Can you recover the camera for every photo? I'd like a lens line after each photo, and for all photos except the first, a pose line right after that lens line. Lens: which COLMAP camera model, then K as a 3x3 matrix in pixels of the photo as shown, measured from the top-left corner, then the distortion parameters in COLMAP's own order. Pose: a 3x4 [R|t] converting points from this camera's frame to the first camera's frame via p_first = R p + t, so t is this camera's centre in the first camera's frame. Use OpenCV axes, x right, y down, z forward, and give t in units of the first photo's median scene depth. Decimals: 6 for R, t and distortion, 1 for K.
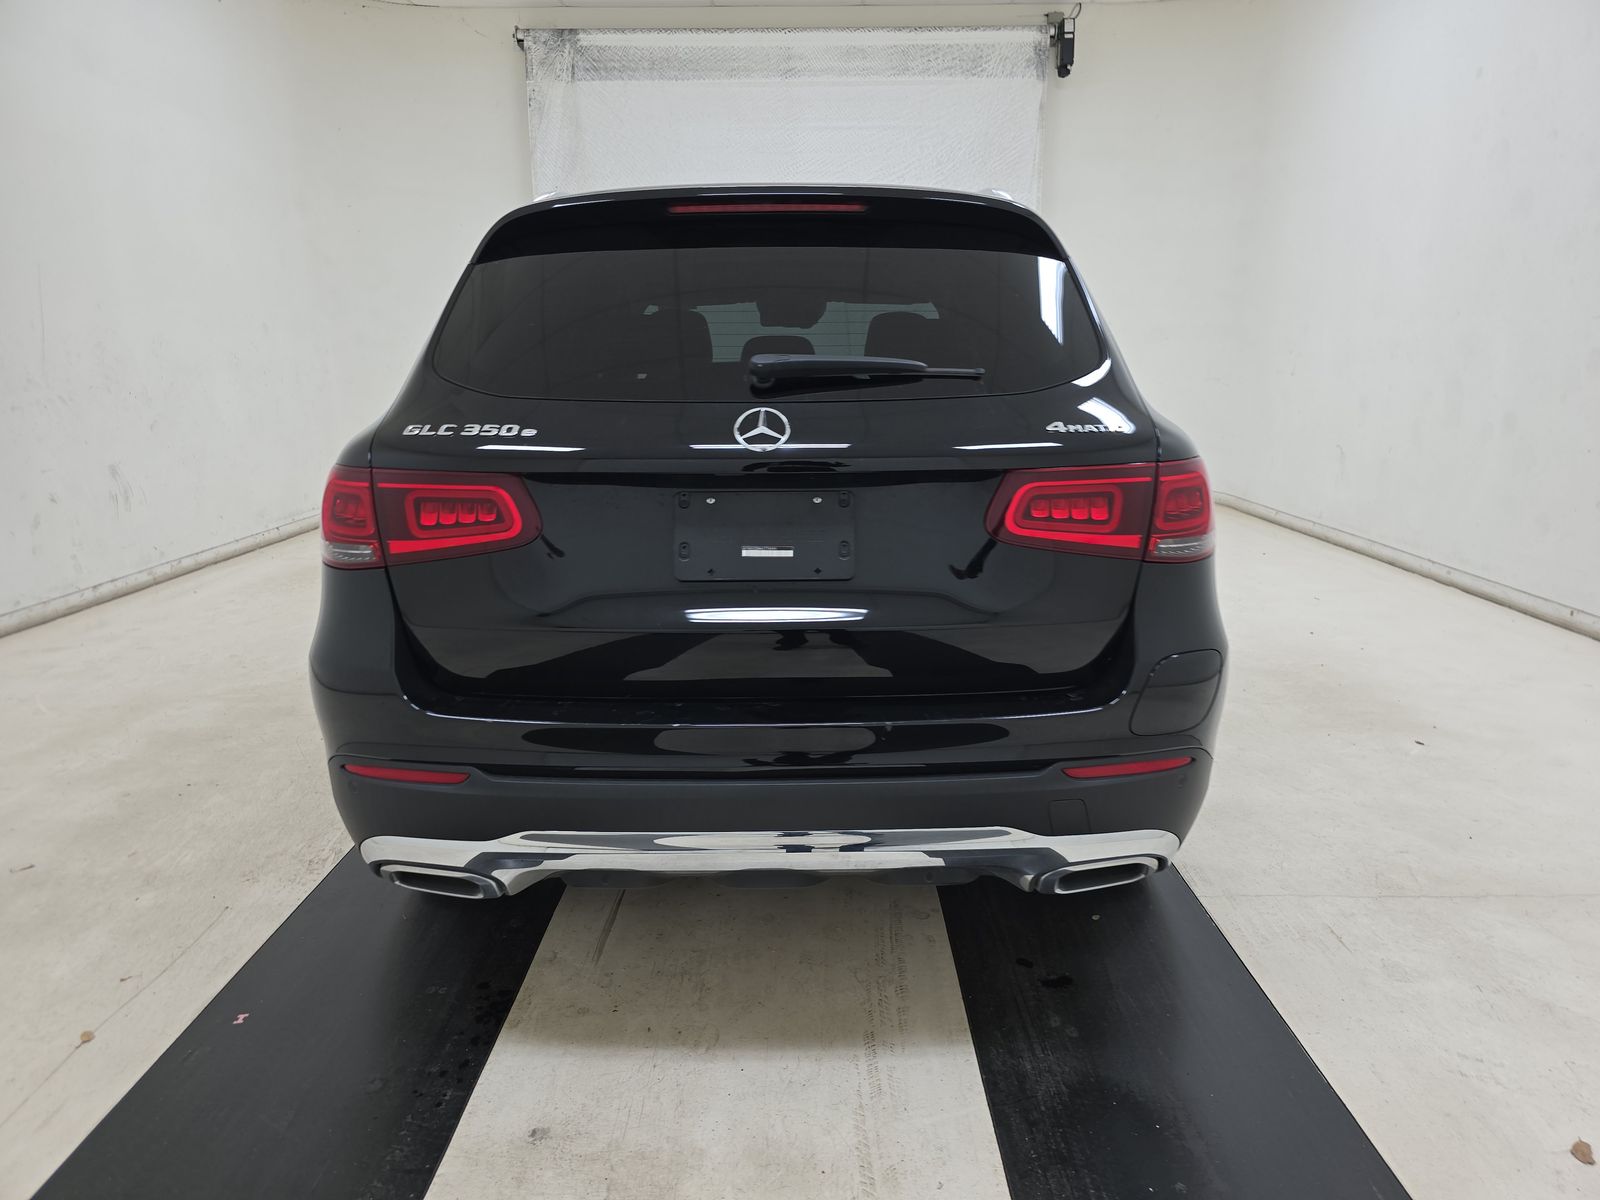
lens RADIAL K [[1060.6, 0, 802.6], [0, 1060.6, 598.6], [0, 0, 1]] dist [0.039230, -0.035499]
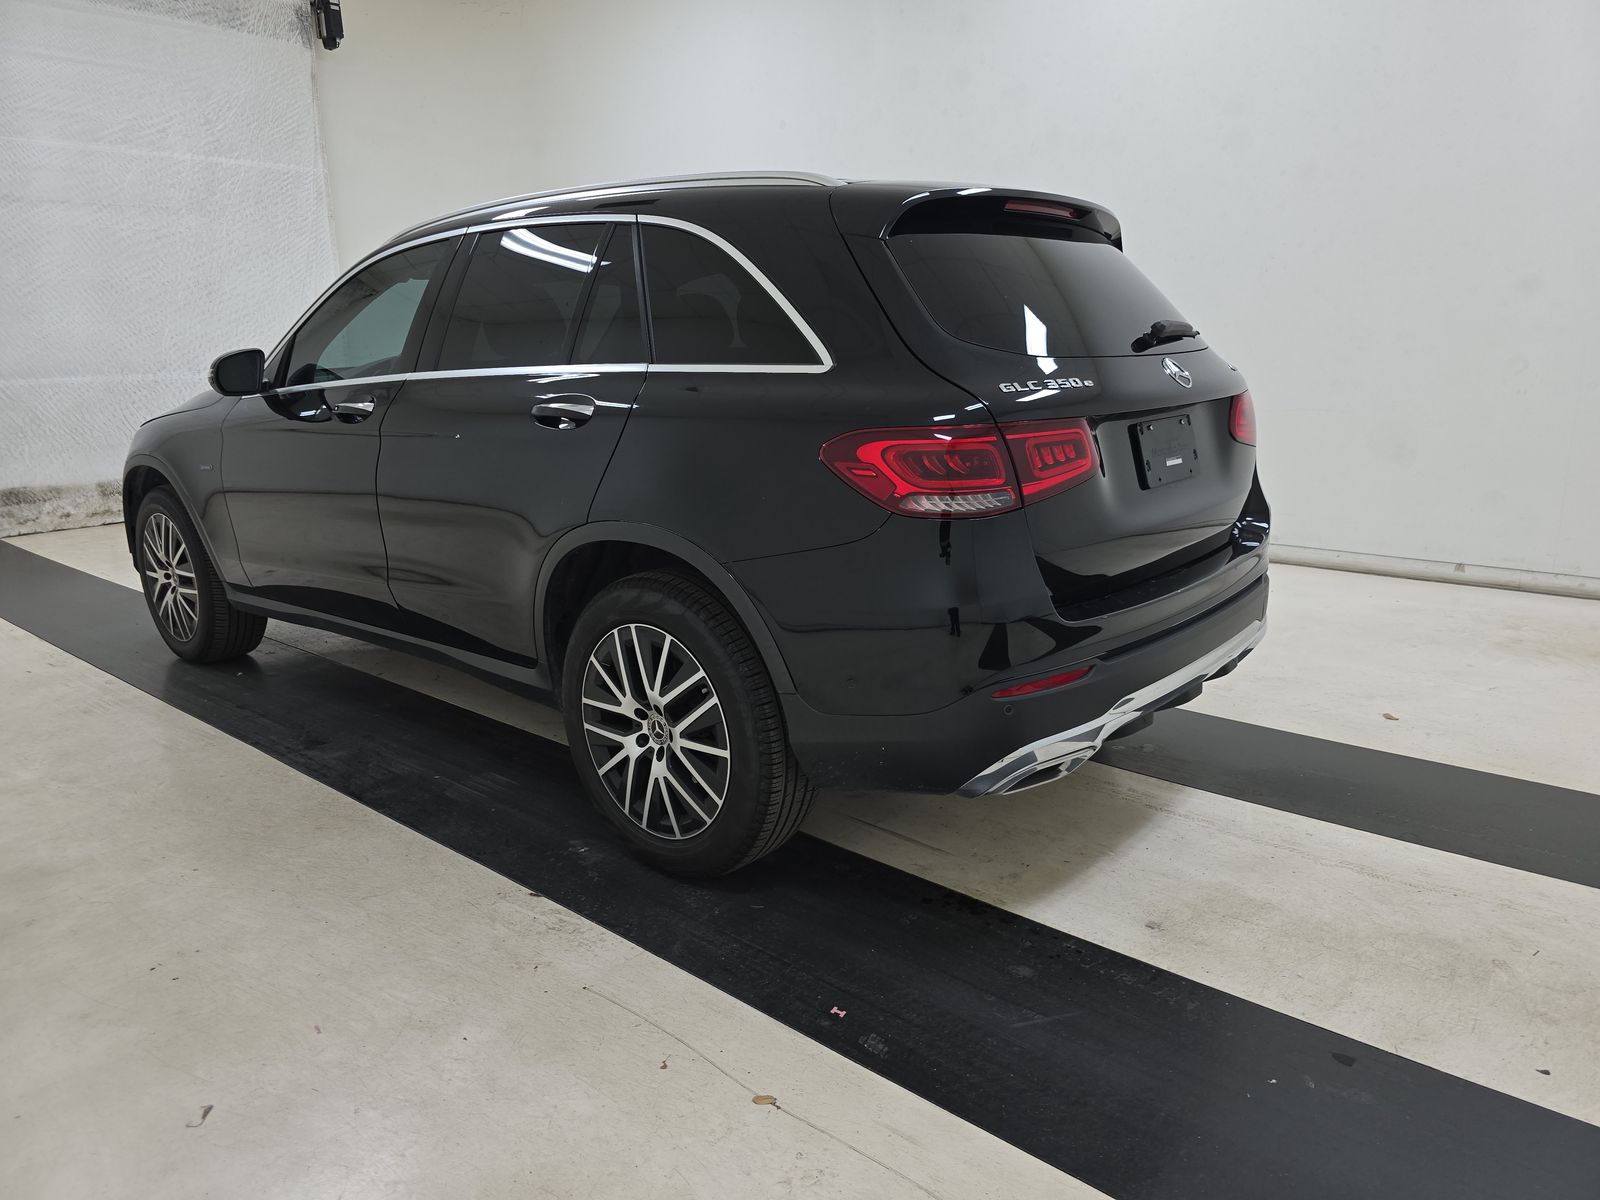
lens RADIAL K [[1060.6, 0, 811.6], [0, 1060.6, 598.6], [0, 0, 1]] dist [0.039230, -0.035499]
pose [[0.656361, -0.185816, 0.731207, -0.267571], [0.180156, 0.979760, 0.087264, -0.014207], [-0.732622, 0.074455, 0.676551, 0.077213]]
